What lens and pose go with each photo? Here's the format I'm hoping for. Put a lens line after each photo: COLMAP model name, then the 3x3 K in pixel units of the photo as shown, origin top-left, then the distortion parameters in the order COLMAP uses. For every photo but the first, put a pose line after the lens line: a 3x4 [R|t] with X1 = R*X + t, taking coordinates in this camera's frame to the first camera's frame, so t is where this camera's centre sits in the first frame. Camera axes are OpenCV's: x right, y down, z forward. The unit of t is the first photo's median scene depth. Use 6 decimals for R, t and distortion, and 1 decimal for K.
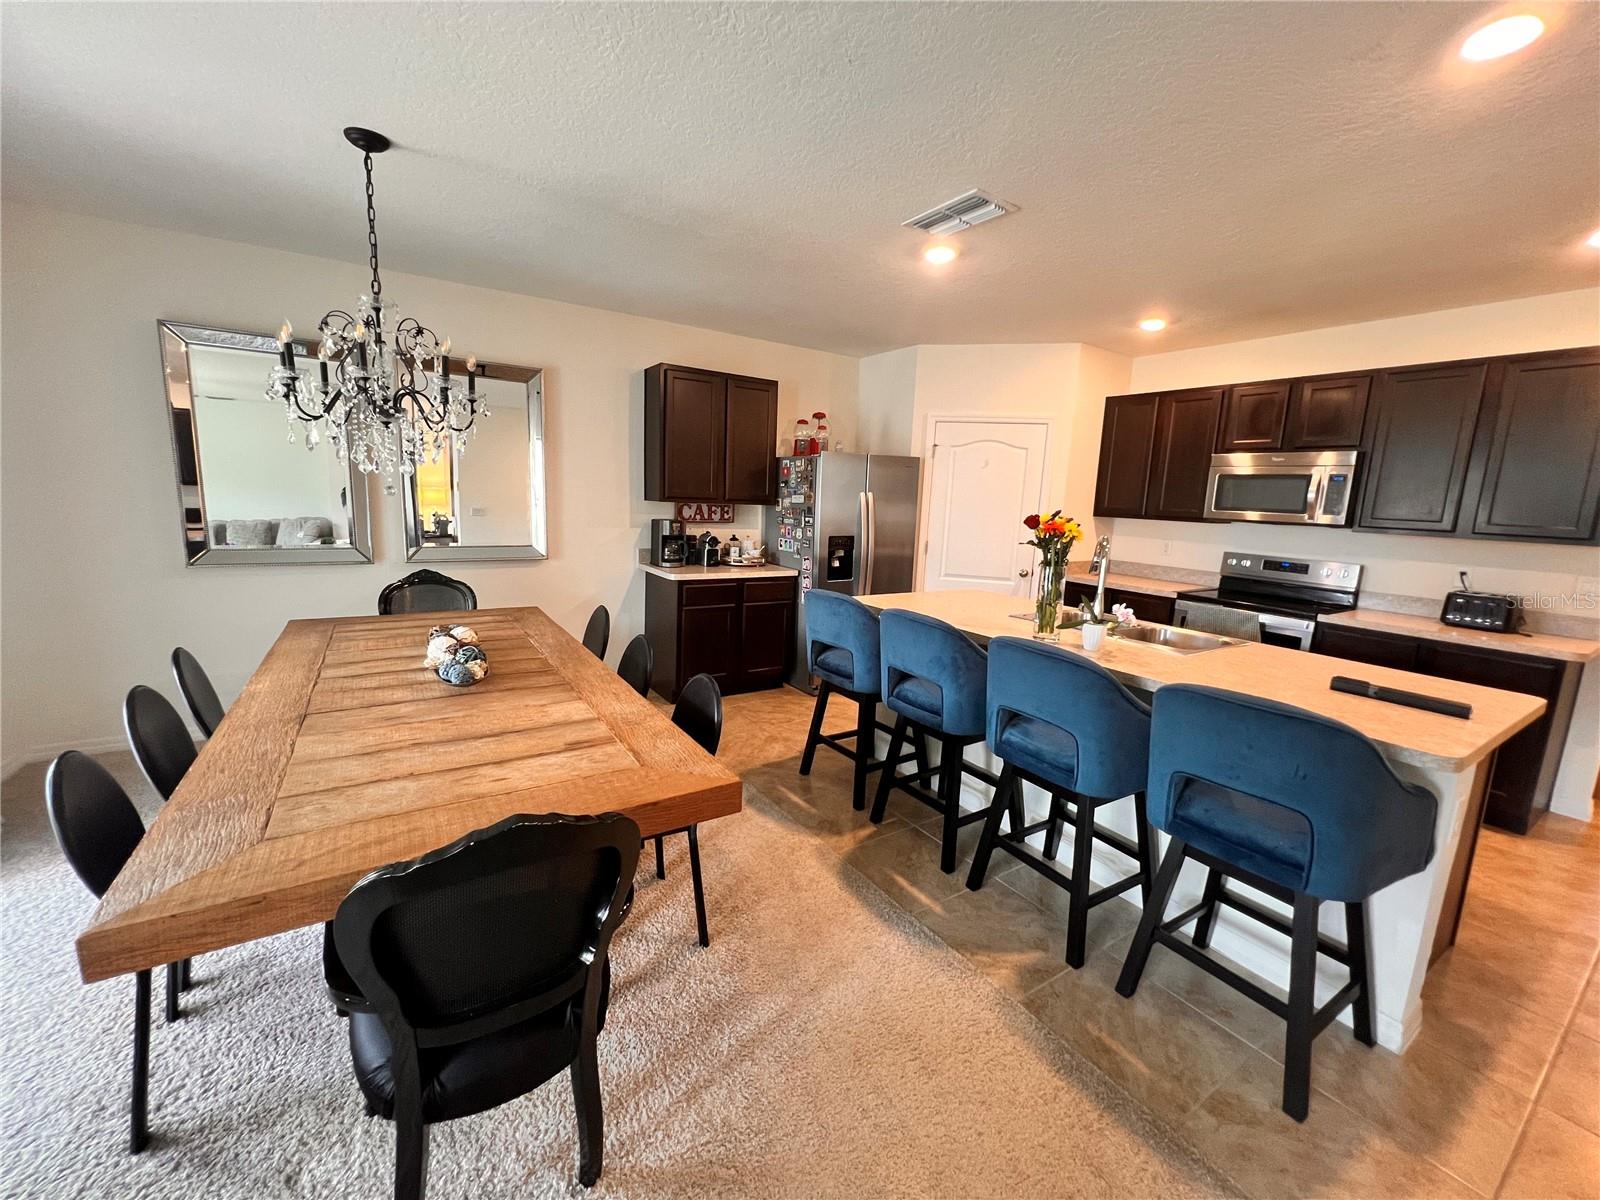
lens RADIAL K [[638.5, 0, 802.1], [0, 638.5, 597.5], [0, 0, 1]] dist [-0.000516, 0.000298]
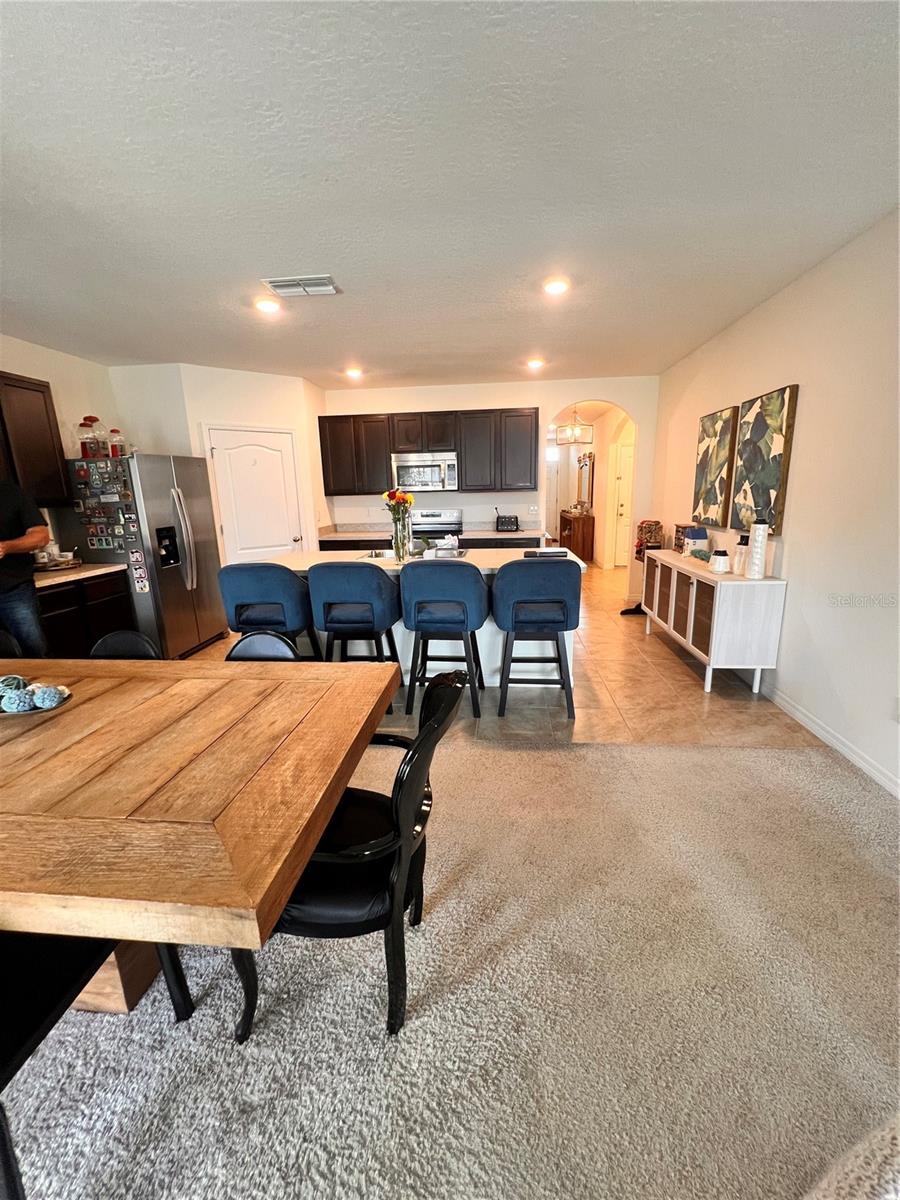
lens RADIAL K [[478.9, 0, 455.6], [0, 478.9, 597.2], [0, 0, 1]] dist [-0.000516, 0.000298]
pose [[0.617331, -0.228870, 0.752676, -0.294936], [0.177610, 0.972591, 0.150068, -0.009570], [-0.766392, 0.041042, 0.641060, 0.040210]]
